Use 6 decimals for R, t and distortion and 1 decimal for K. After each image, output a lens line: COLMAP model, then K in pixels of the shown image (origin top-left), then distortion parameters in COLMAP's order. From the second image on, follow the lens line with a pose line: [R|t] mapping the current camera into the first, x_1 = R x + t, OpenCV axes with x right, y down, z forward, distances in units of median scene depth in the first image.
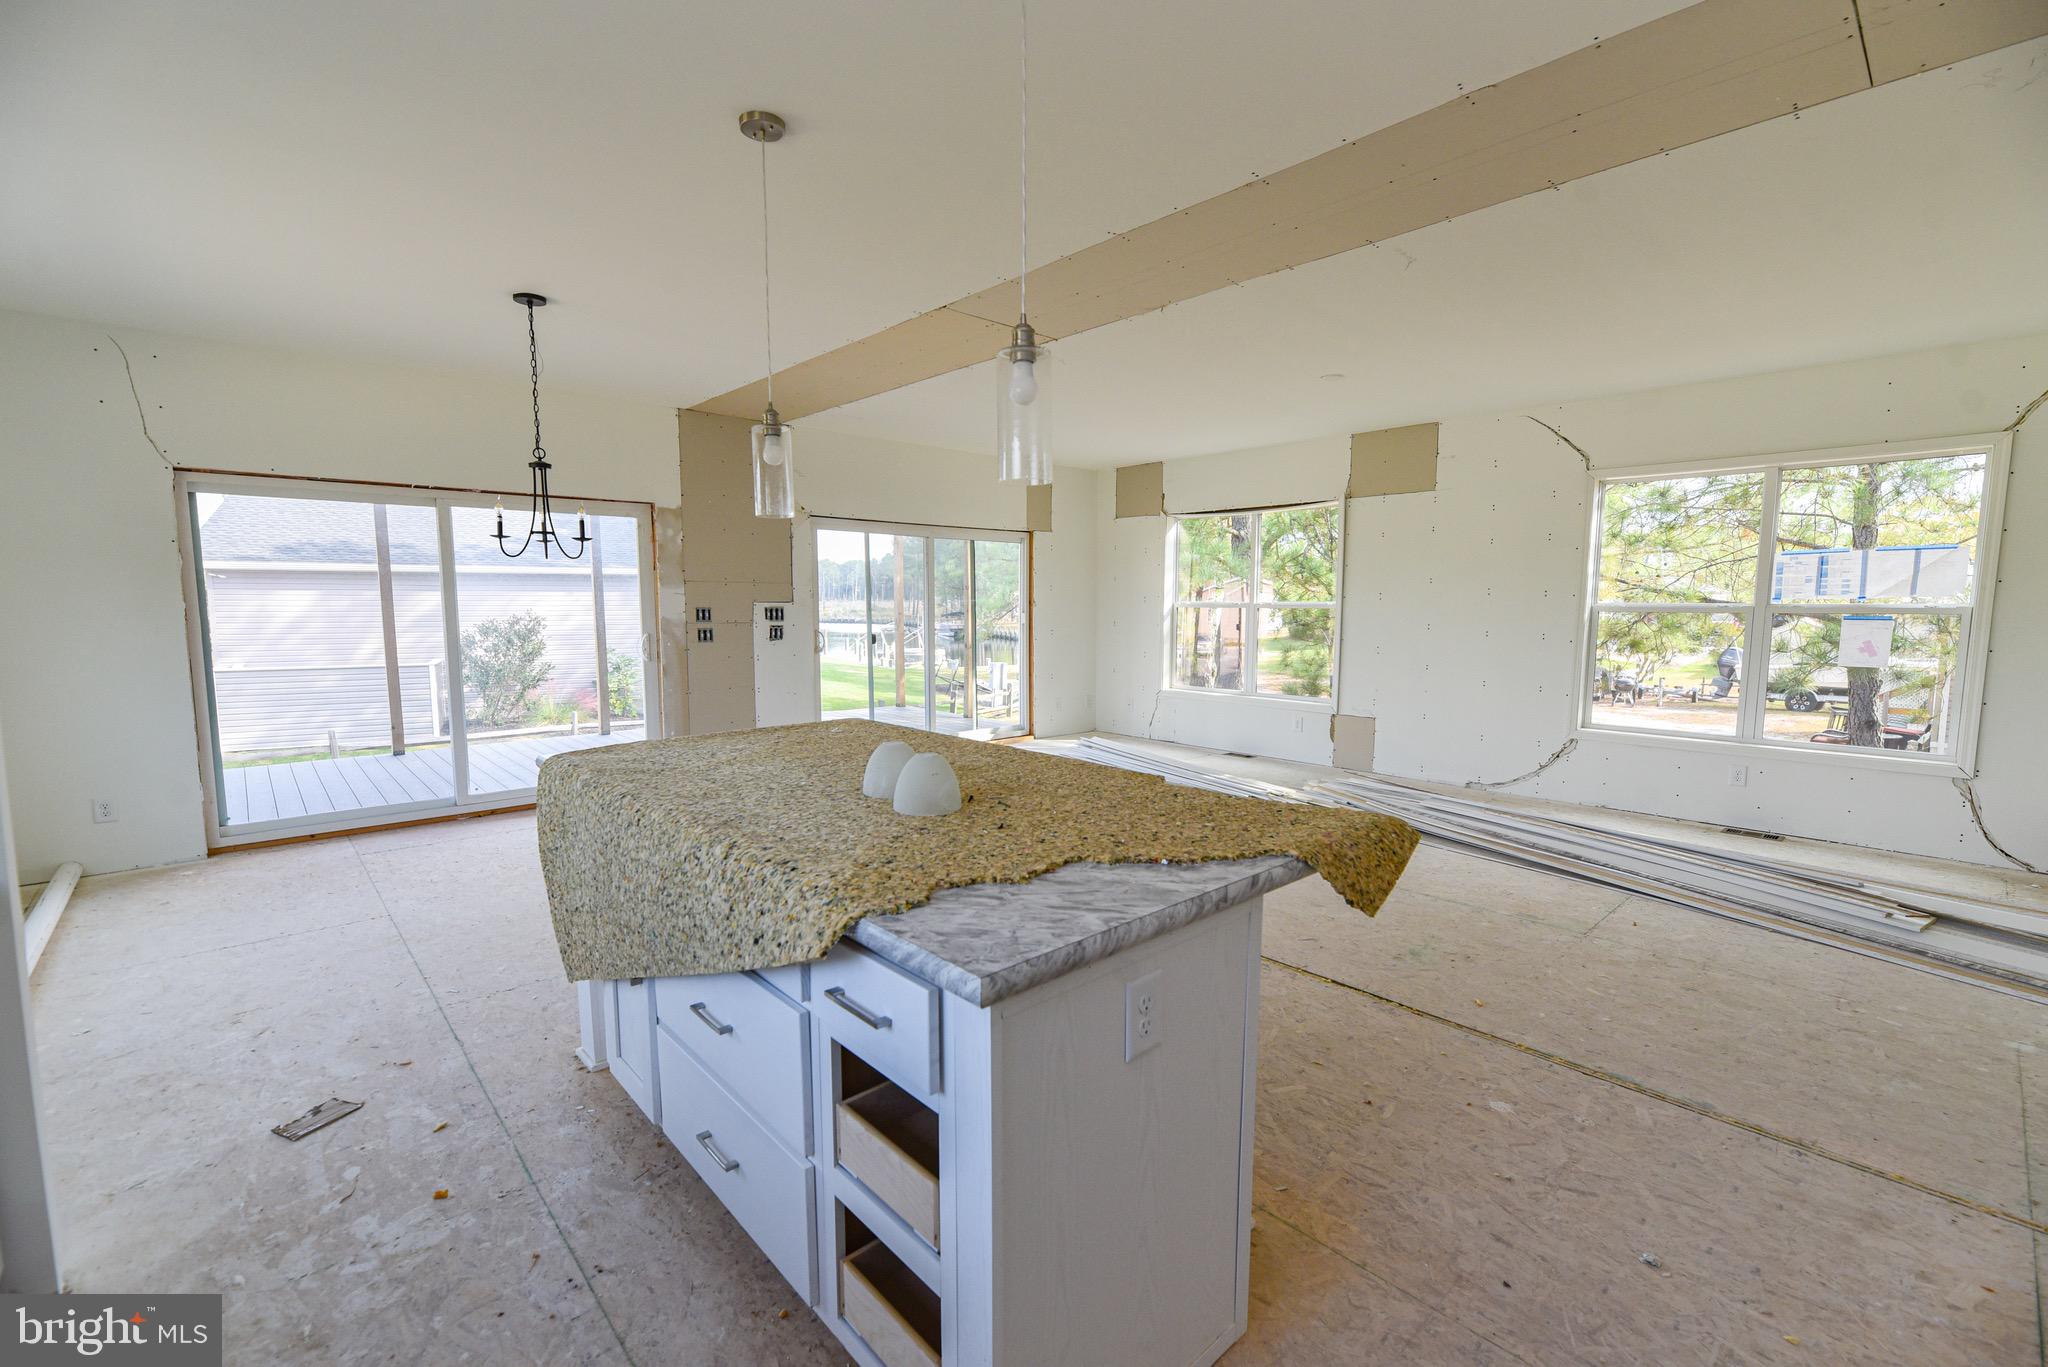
lens RADIAL K [[872.8, 0, 1030.4], [0, 872.8, 688.9], [0, 0, 1]] dist [0.000385, -0.000201]
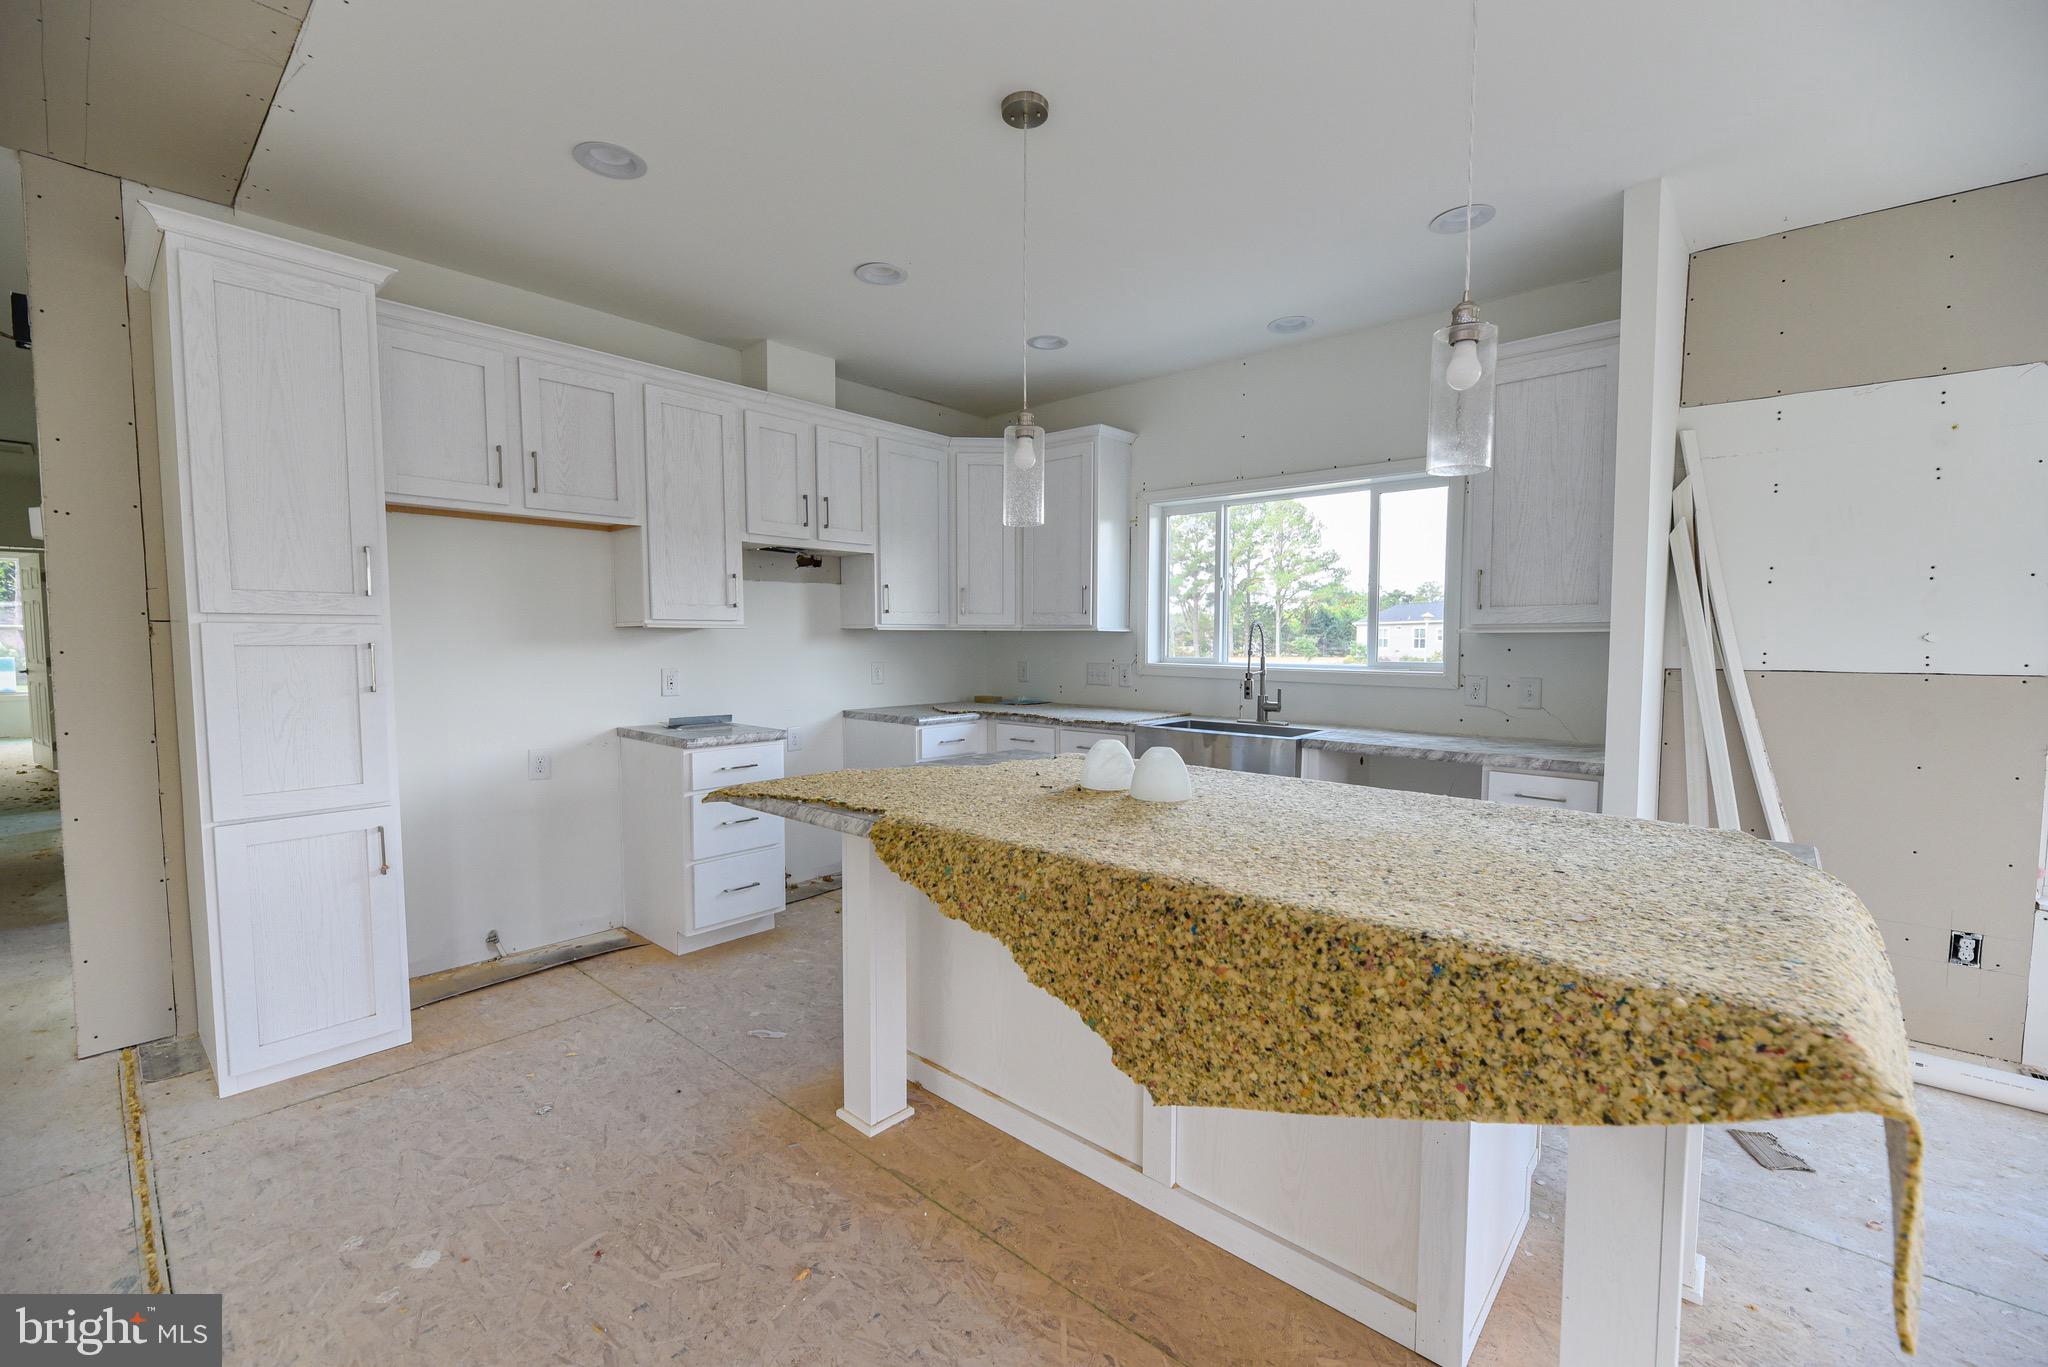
lens RADIAL K [[839.5, 0, 1032.4], [0, 839.5, 688.9], [0, 0, 1]] dist [-0.007840, -0.000099]
pose [[-0.994277, 0.001007, -0.106831, 0.033372], [-0.016312, 0.986800, 0.161120, -0.054692], [0.105583, 0.161941, -0.981136, 0.647701]]
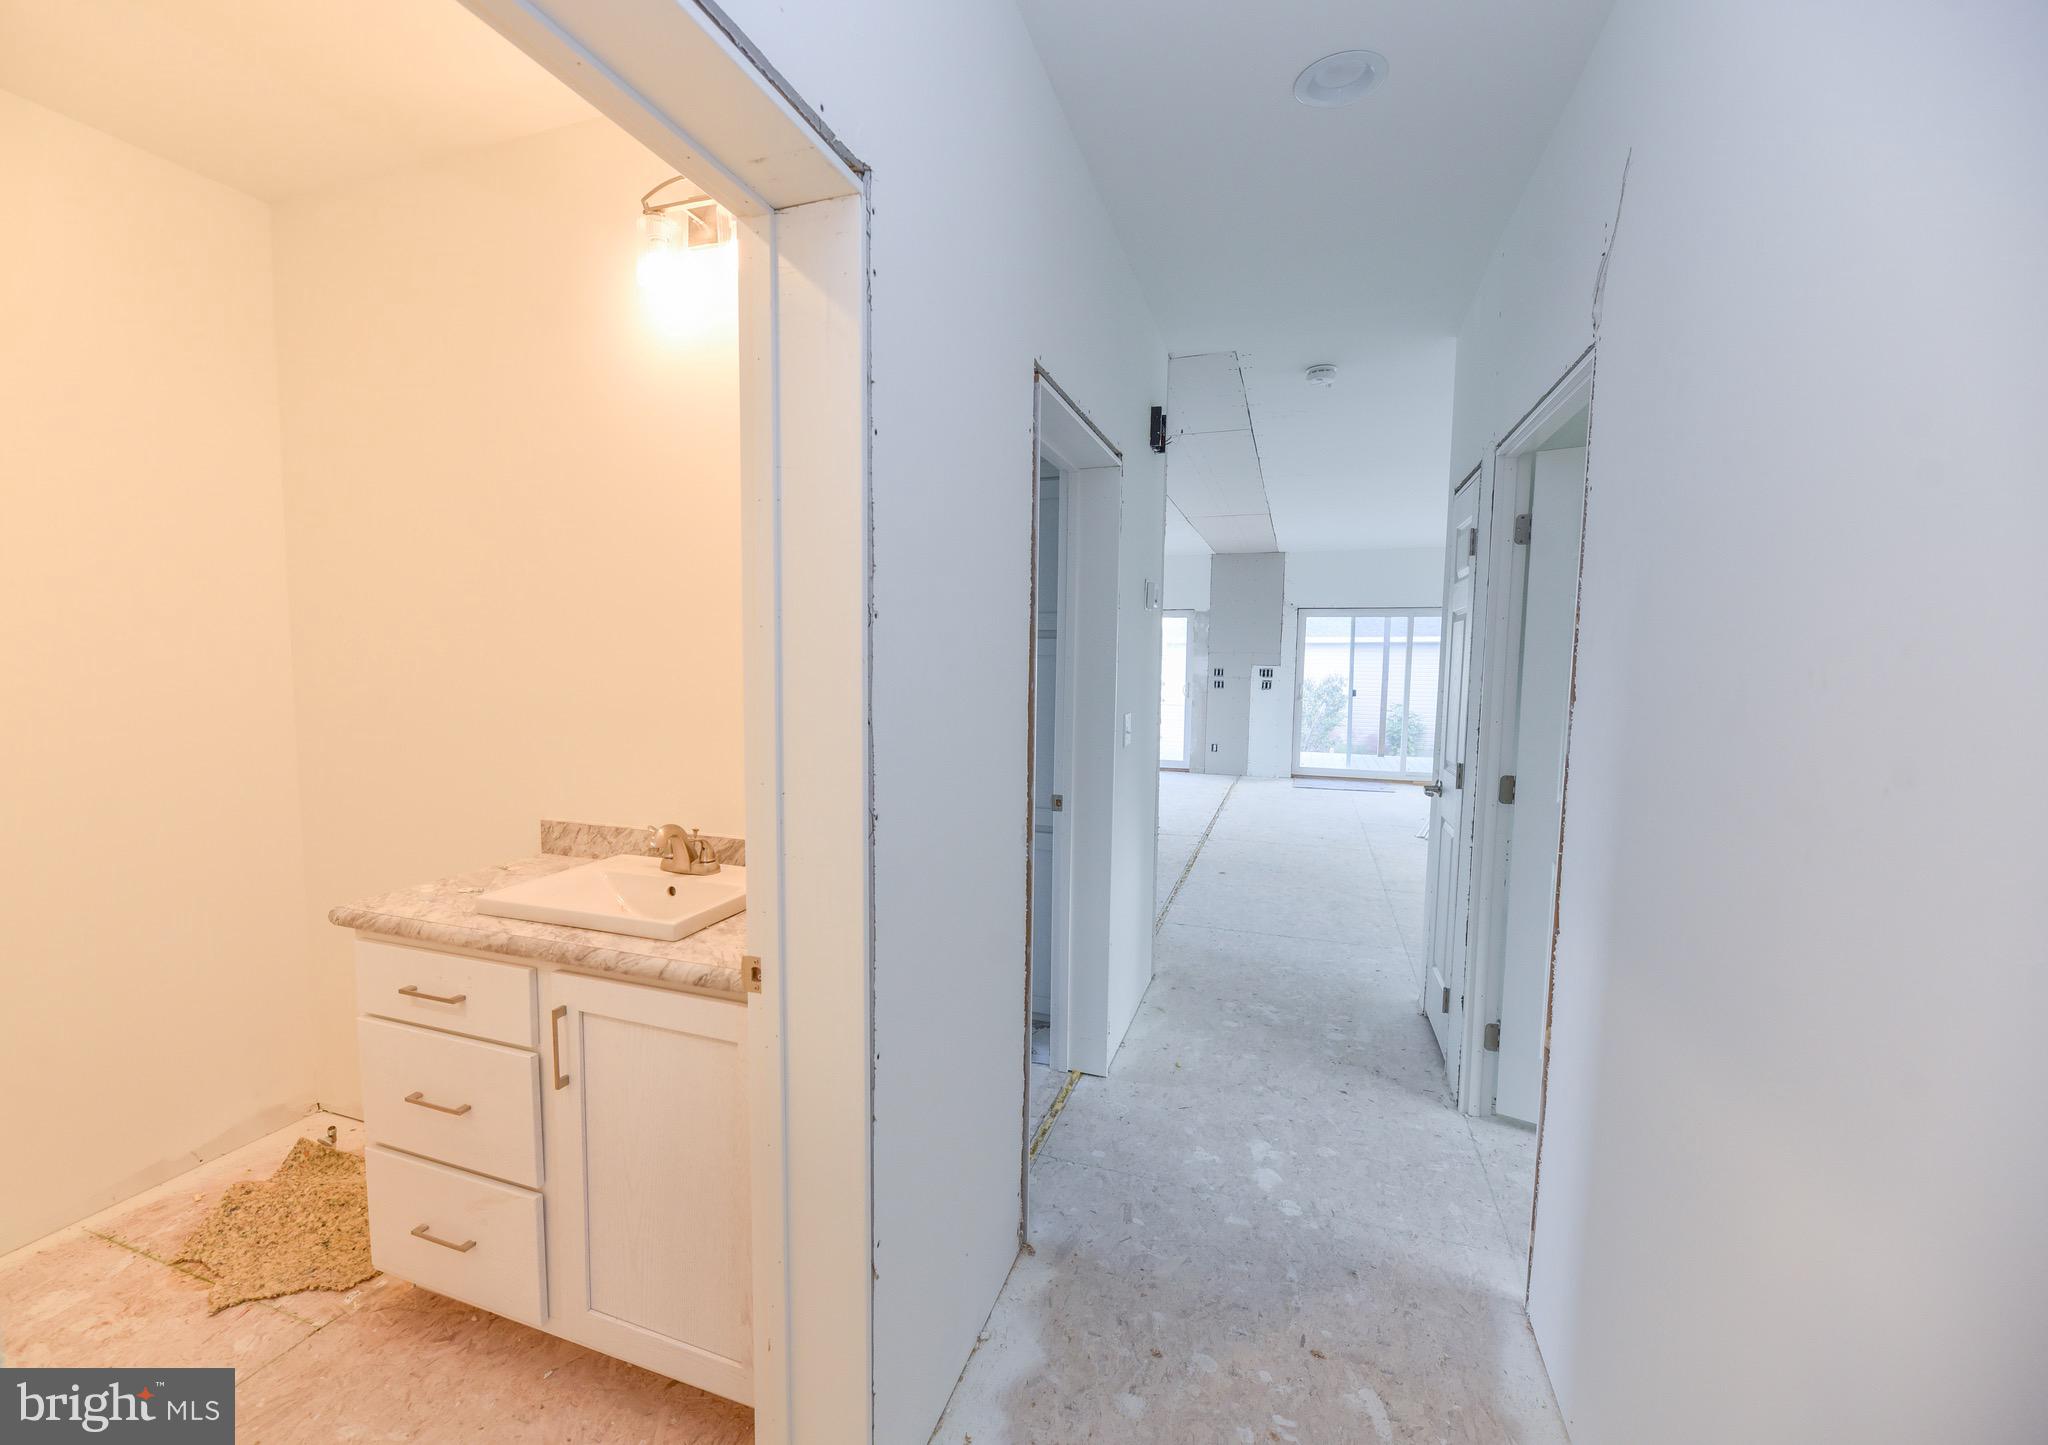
lens RADIAL K [[868.6, 0, 980.9], [0, 868.6, 735.9], [0, 0, 1]] dist [0.000225, 0.000008]
pose [[0.456124, 0.081129, -0.886211, 0.944378], [-0.098958, 0.994284, 0.040090, 0.016529], [0.884397, 0.069411, 0.461545, -0.188986]]
